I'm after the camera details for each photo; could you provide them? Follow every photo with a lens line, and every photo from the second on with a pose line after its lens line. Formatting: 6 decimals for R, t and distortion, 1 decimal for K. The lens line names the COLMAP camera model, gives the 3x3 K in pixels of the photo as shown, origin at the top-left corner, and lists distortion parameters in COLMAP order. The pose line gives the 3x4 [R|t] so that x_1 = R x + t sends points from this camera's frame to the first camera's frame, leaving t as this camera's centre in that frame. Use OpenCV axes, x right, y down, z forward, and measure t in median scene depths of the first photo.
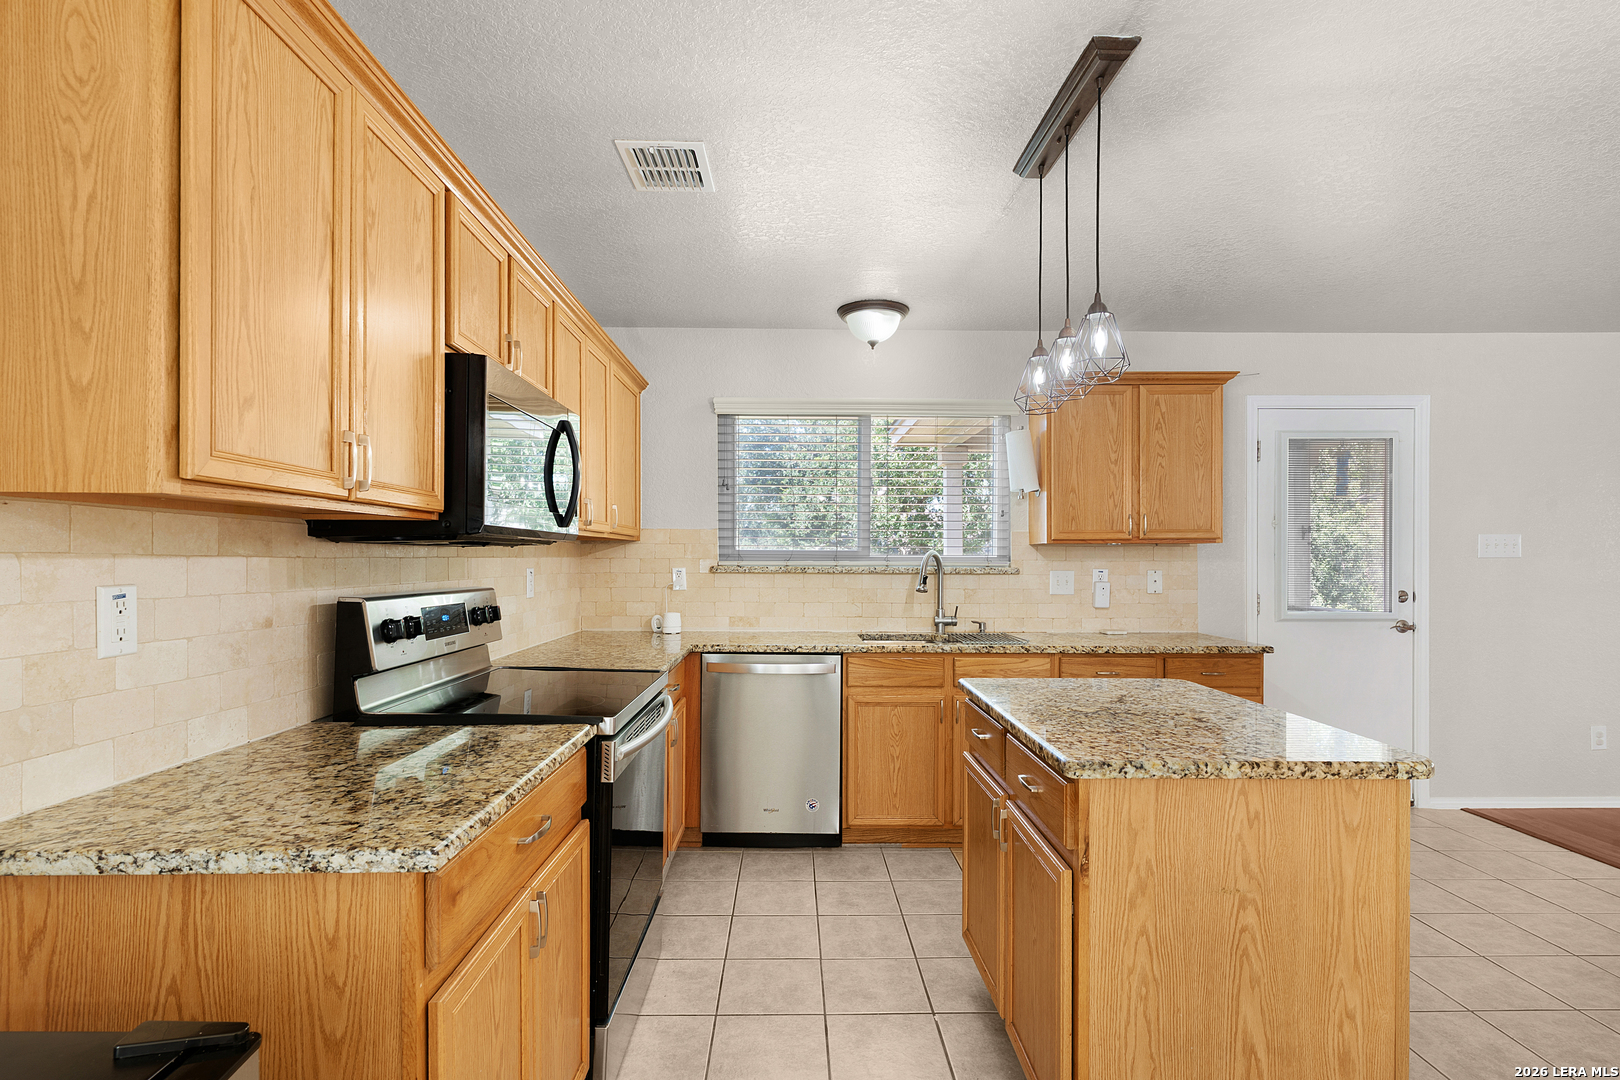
lens RADIAL K [[787.3, 0, 805.0], [0, 787.3, 552.6], [0, 0, 1]] dist [0.002783, -0.000485]
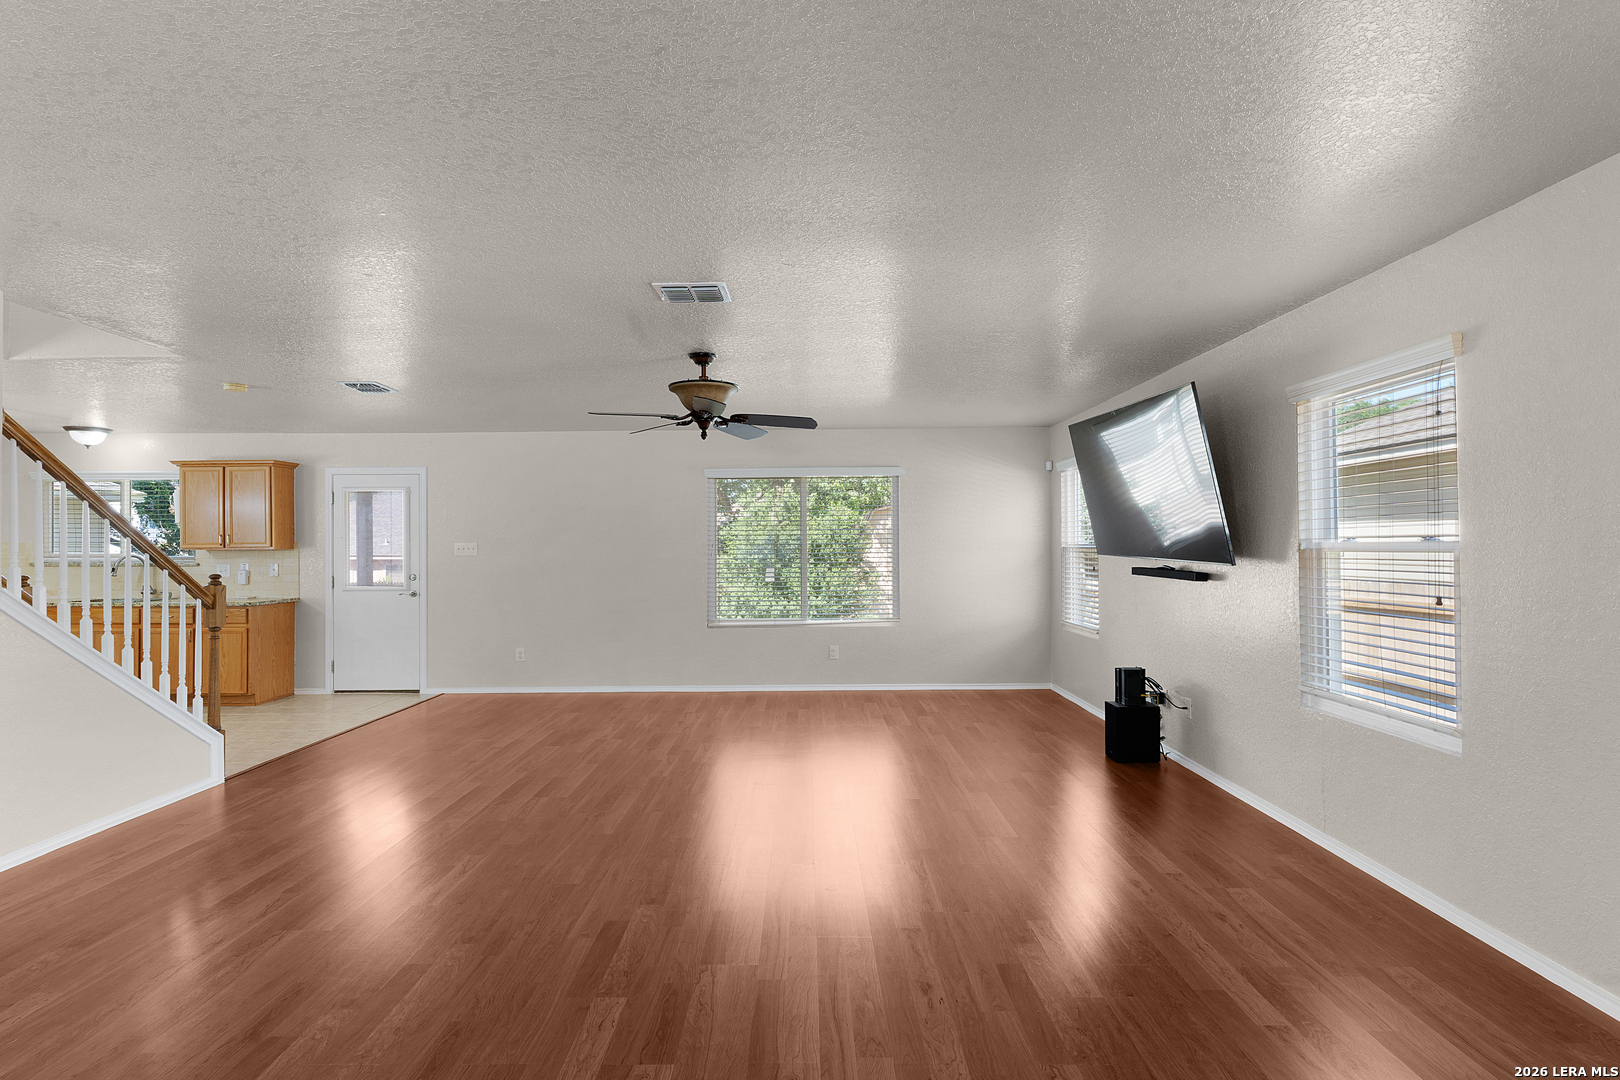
lens RADIAL K [[787.3, 0, 799.5], [0, 787.3, 540.3], [0, 0, 1]] dist [0.002783, -0.000485]
pose [[0.999791, -0.003579, -0.020138, 1.826357], [0.003474, 0.999980, -0.005224, -0.017774], [0.020156, 0.005153, 0.999784, -0.866176]]
